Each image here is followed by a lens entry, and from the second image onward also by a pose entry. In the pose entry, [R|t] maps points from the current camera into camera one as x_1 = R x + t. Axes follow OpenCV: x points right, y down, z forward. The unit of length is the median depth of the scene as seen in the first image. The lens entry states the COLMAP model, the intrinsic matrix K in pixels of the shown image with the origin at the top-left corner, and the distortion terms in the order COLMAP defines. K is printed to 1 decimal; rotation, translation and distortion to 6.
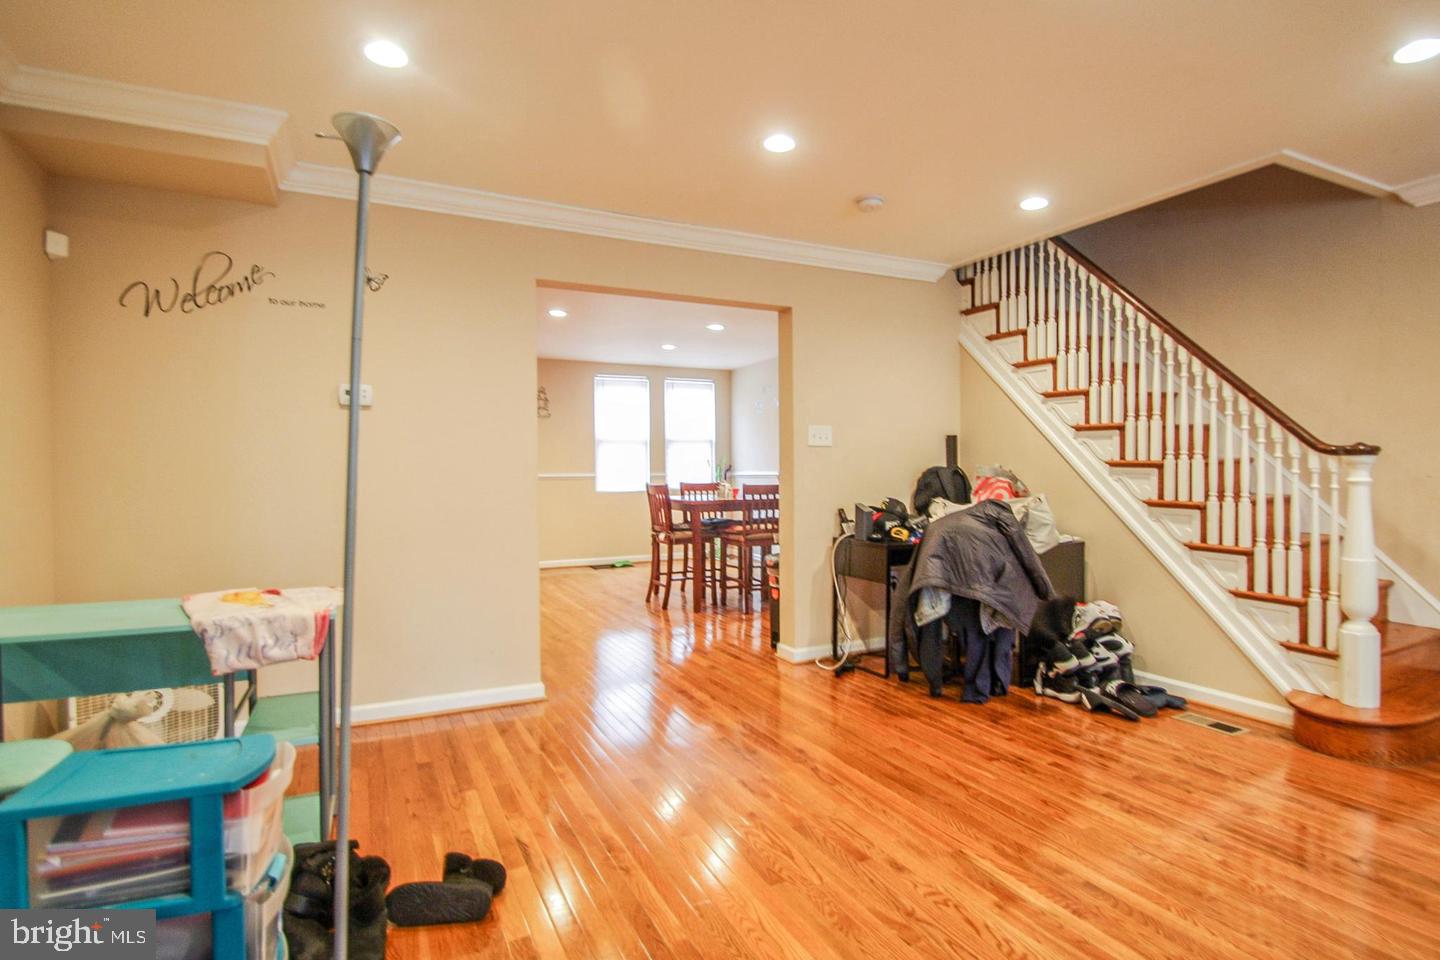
lens RADIAL K [[754.4, 0, 751.4], [0, 754.4, 477.9], [0, 0, 1]] dist [0.002759, -0.012315]
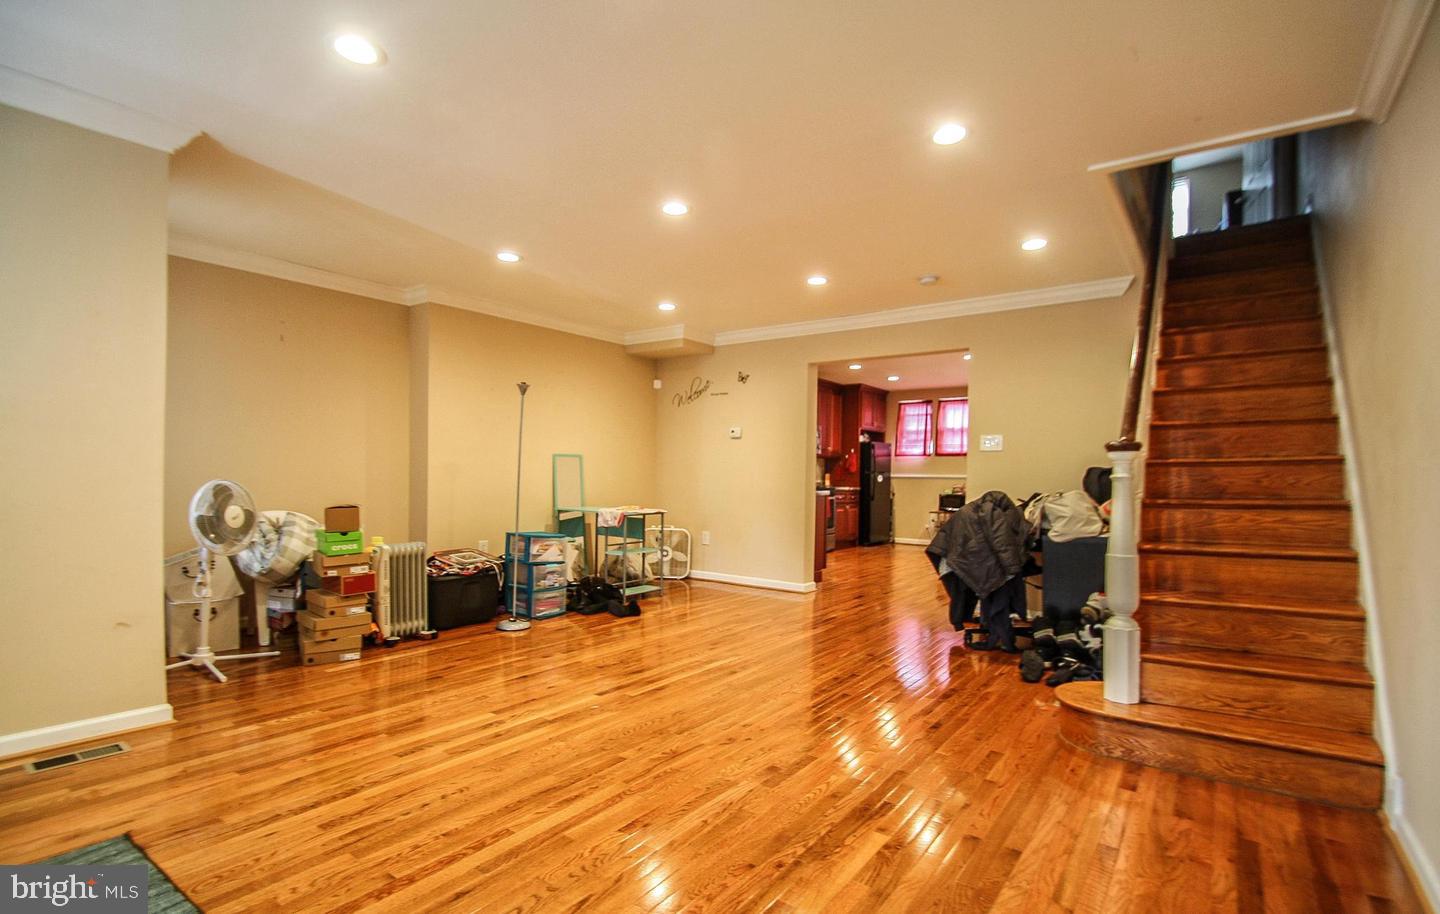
lens RADIAL K [[685.7, 0, 726.7], [0, 685.7, 477.1], [0, 0, 1]] dist [-0.000451, -0.000363]
pose [[0.439904, 0.013744, -0.897940, 1.240087], [-0.023935, 0.999707, 0.003576, 0.012400], [0.897726, 0.019919, 0.440104, 0.105467]]
